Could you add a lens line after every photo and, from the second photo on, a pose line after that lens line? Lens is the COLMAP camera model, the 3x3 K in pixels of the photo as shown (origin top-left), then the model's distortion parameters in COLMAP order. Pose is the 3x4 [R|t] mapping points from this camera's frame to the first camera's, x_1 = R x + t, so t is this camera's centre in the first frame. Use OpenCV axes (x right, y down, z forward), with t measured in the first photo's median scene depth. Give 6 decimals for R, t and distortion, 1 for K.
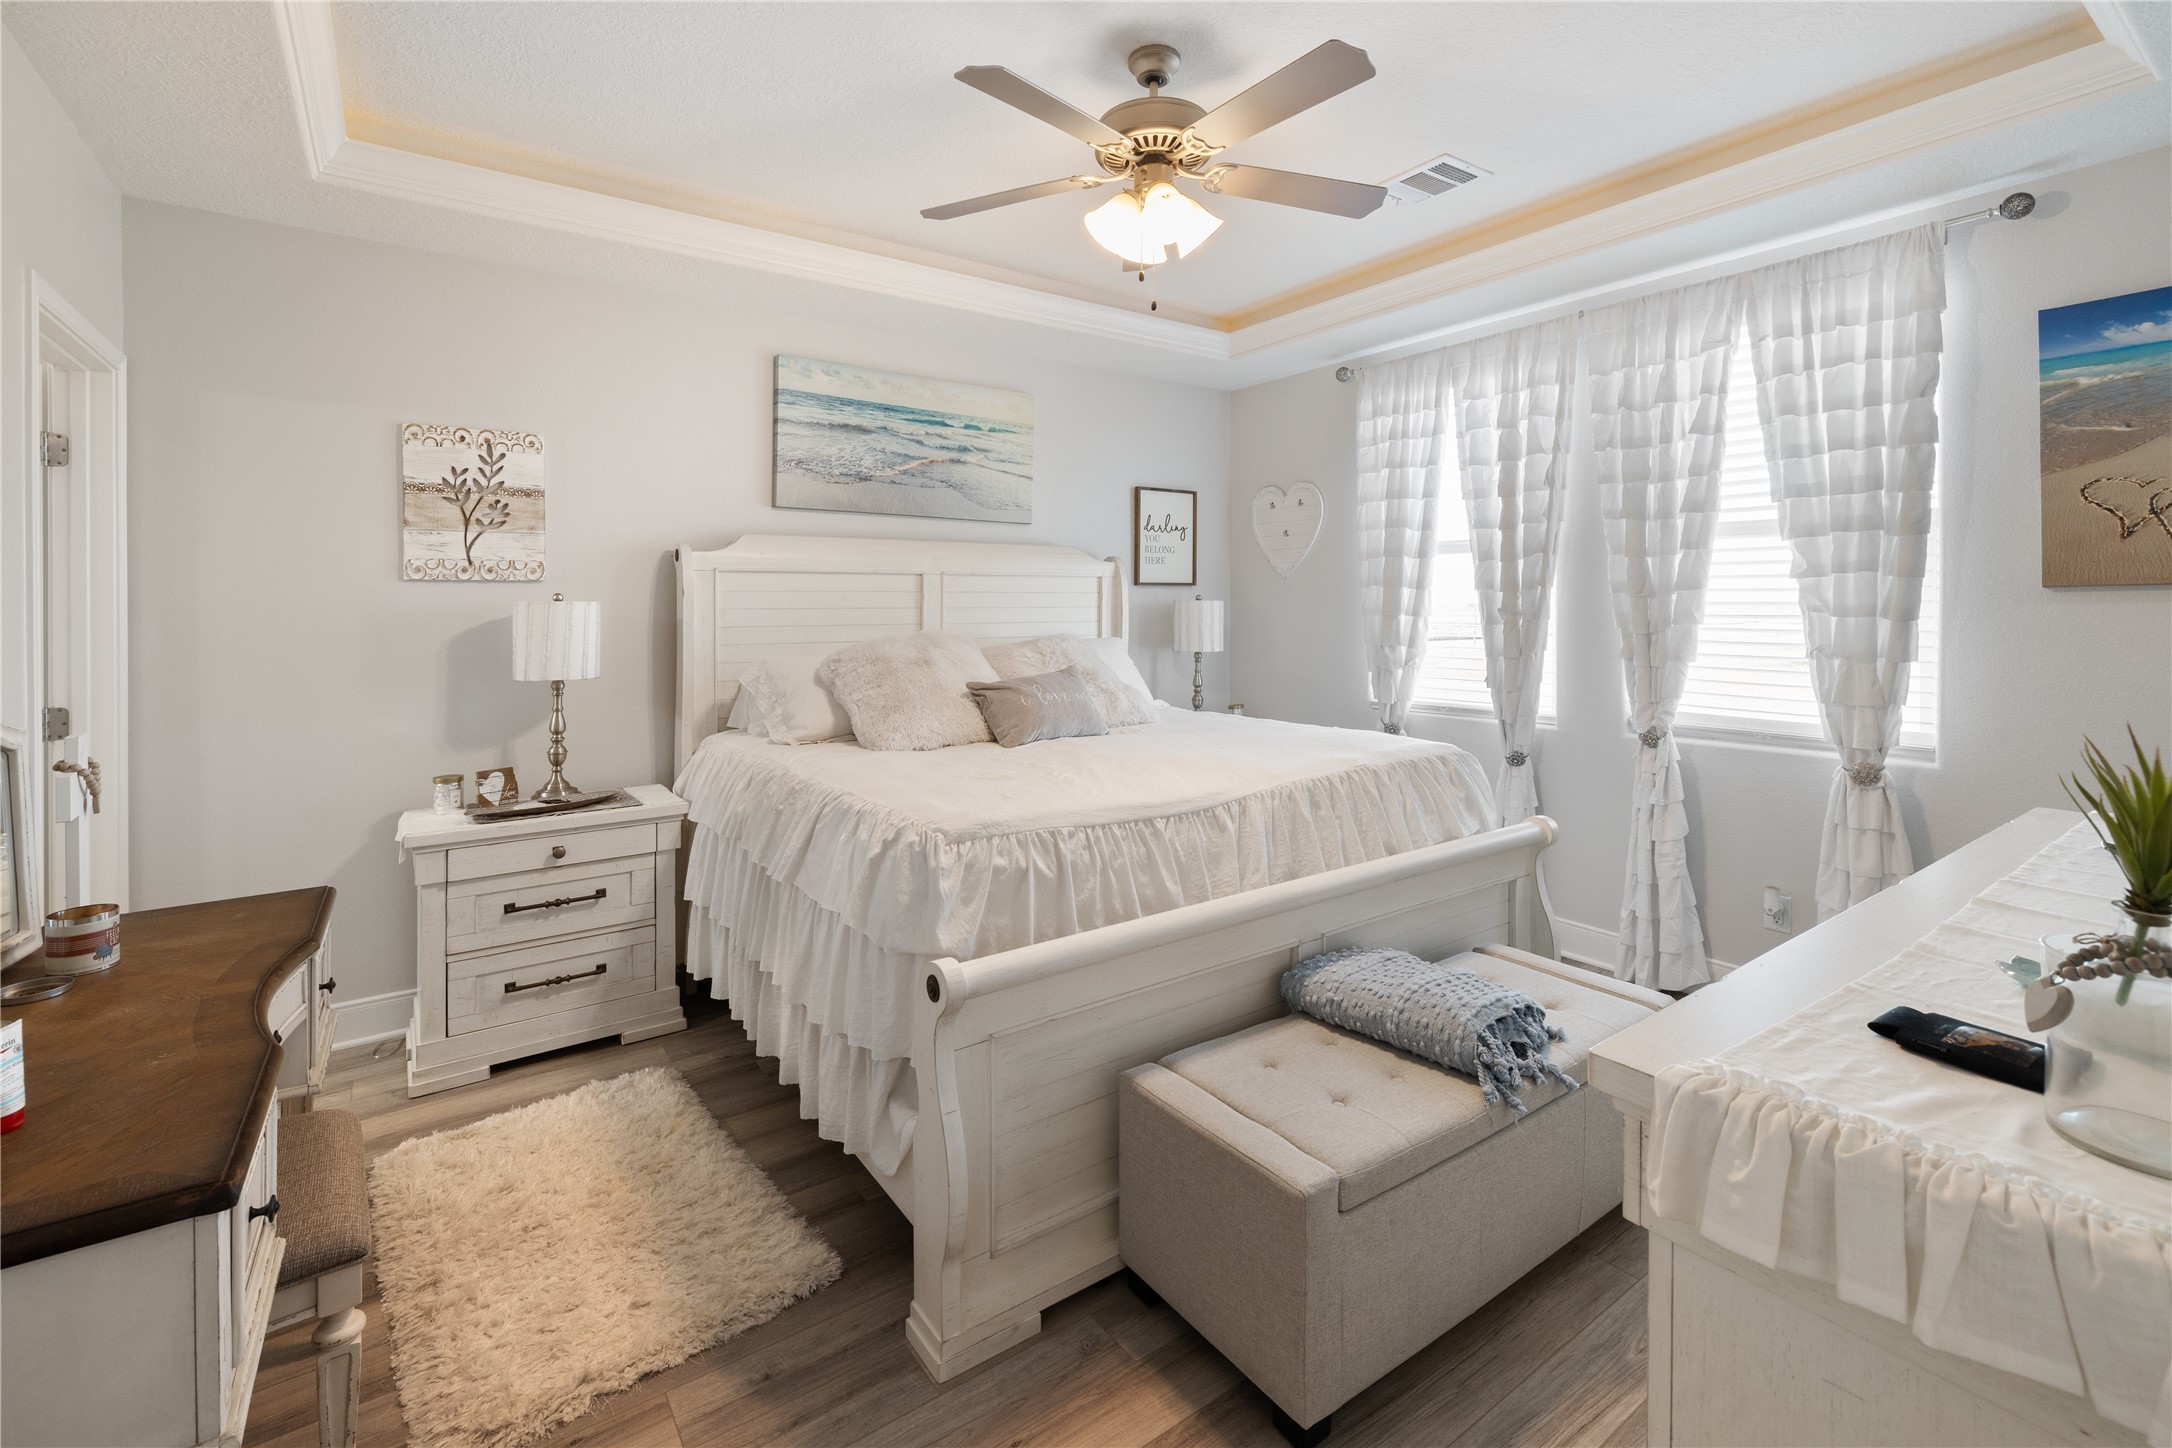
lens RADIAL K [[933.9, 0, 1074.9], [0, 933.9, 684.8], [0, 0, 1]] dist [0.002889, 0.000508]
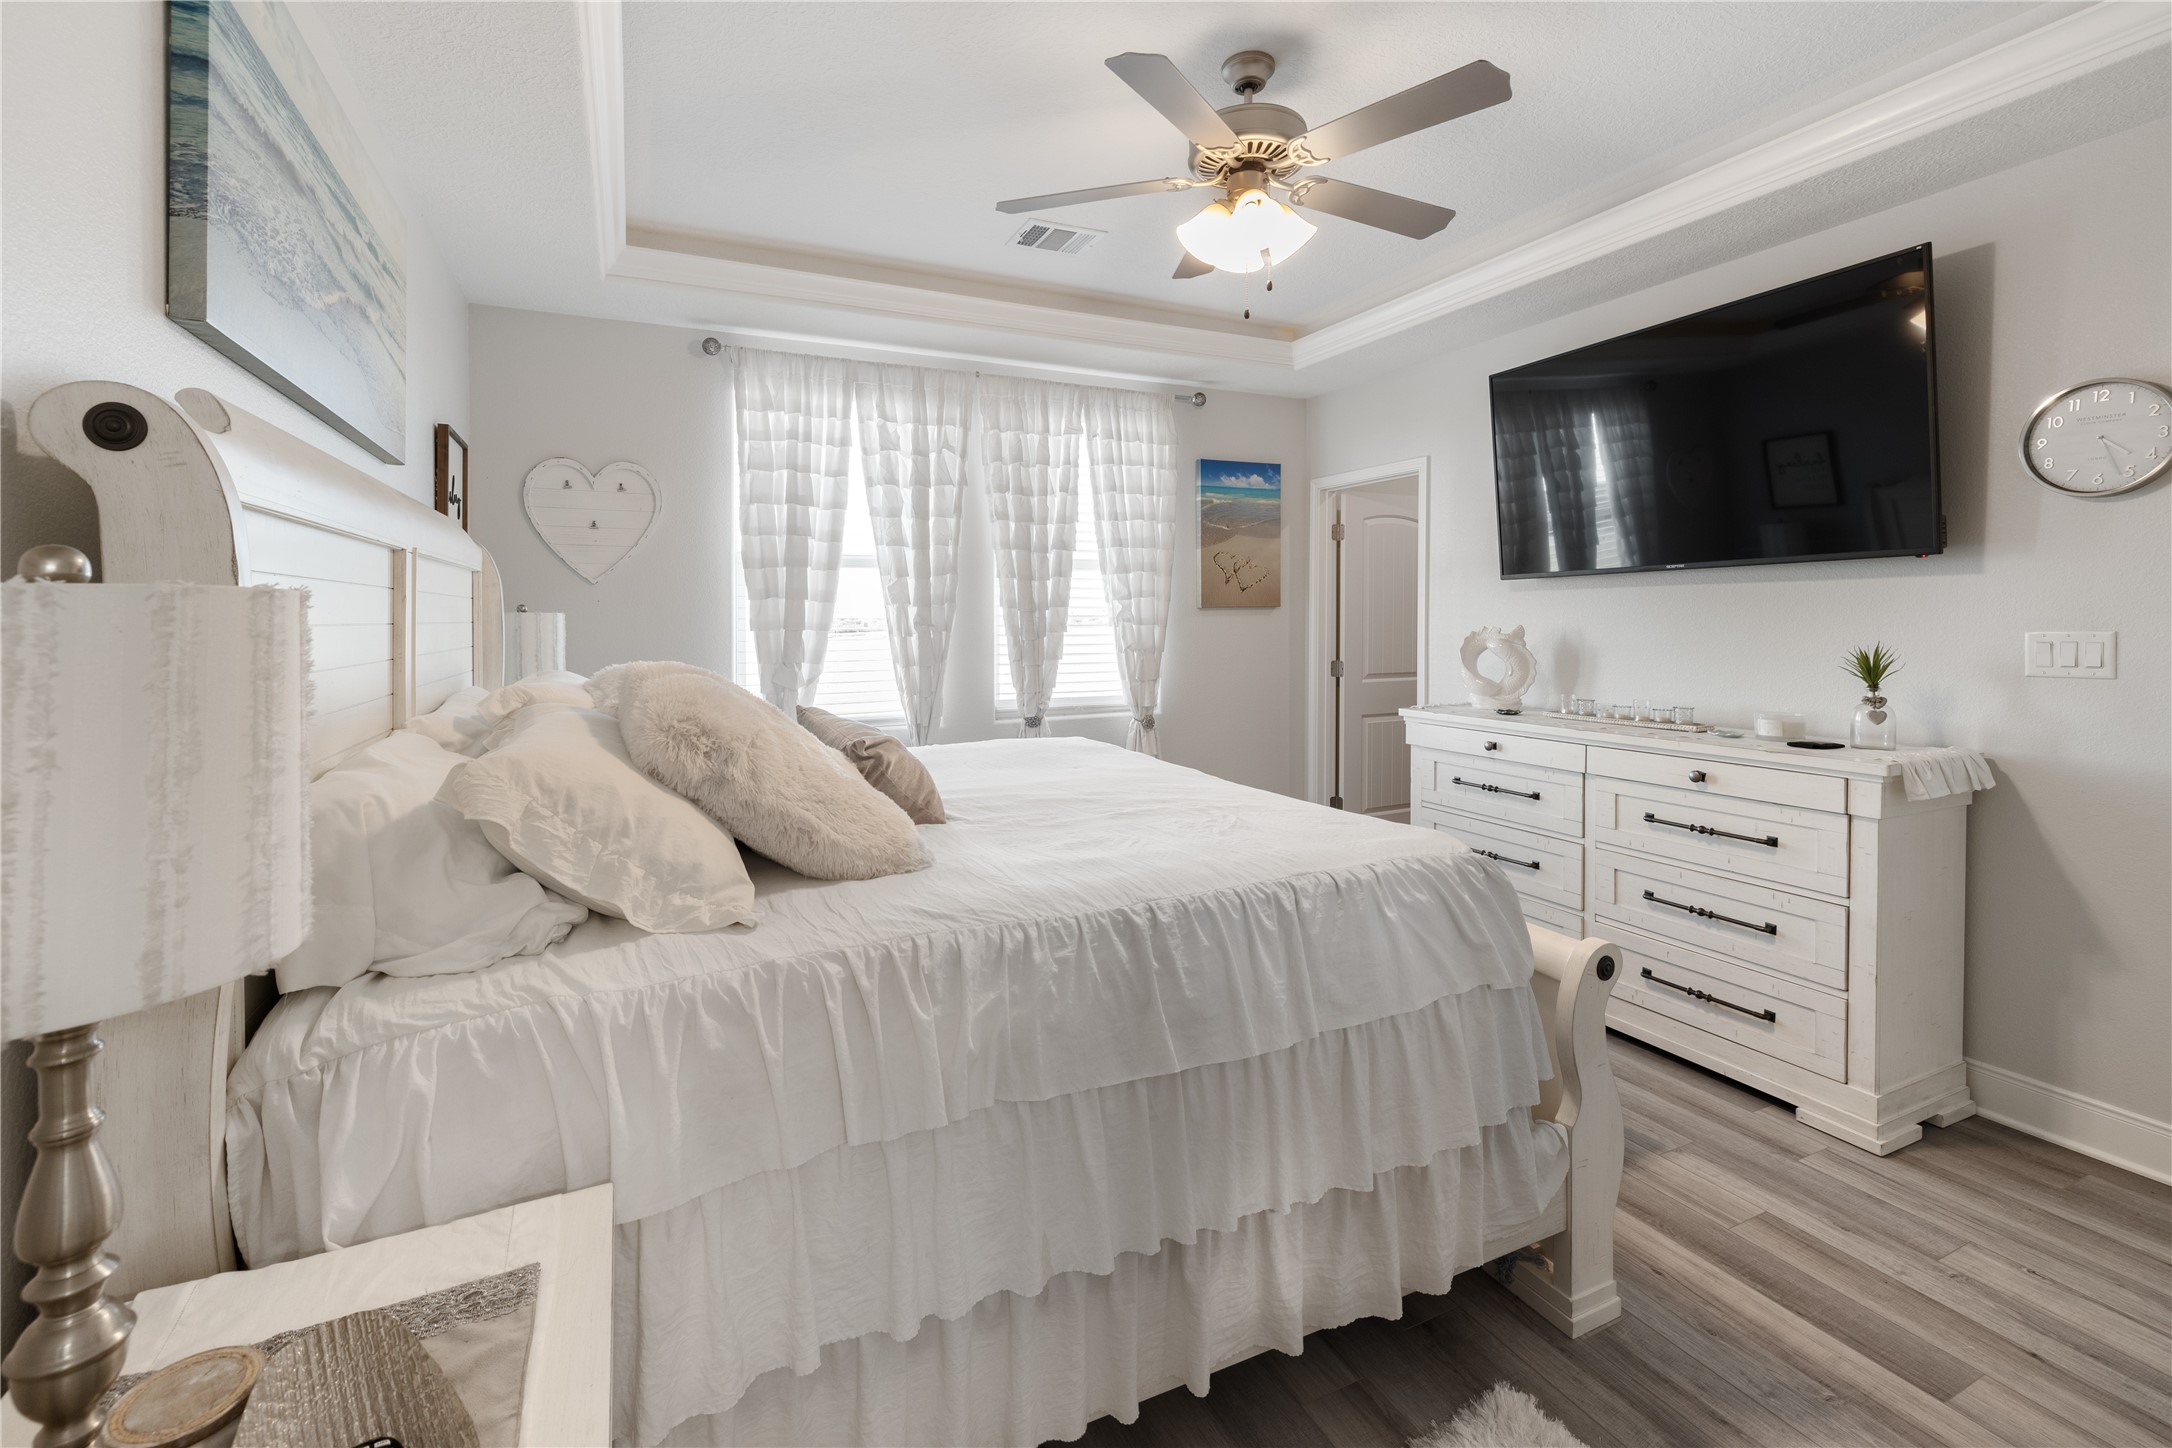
lens RADIAL K [[933.9, 0, 1074.9], [0, 933.9, 684.8], [0, 0, 1]] dist [0.002889, 0.000508]
pose [[0.176308, -0.073292, 0.981603, -0.664870], [0.088489, 0.994367, 0.058351, -0.065224], [-0.980350, 0.076573, 0.181801, 0.728504]]
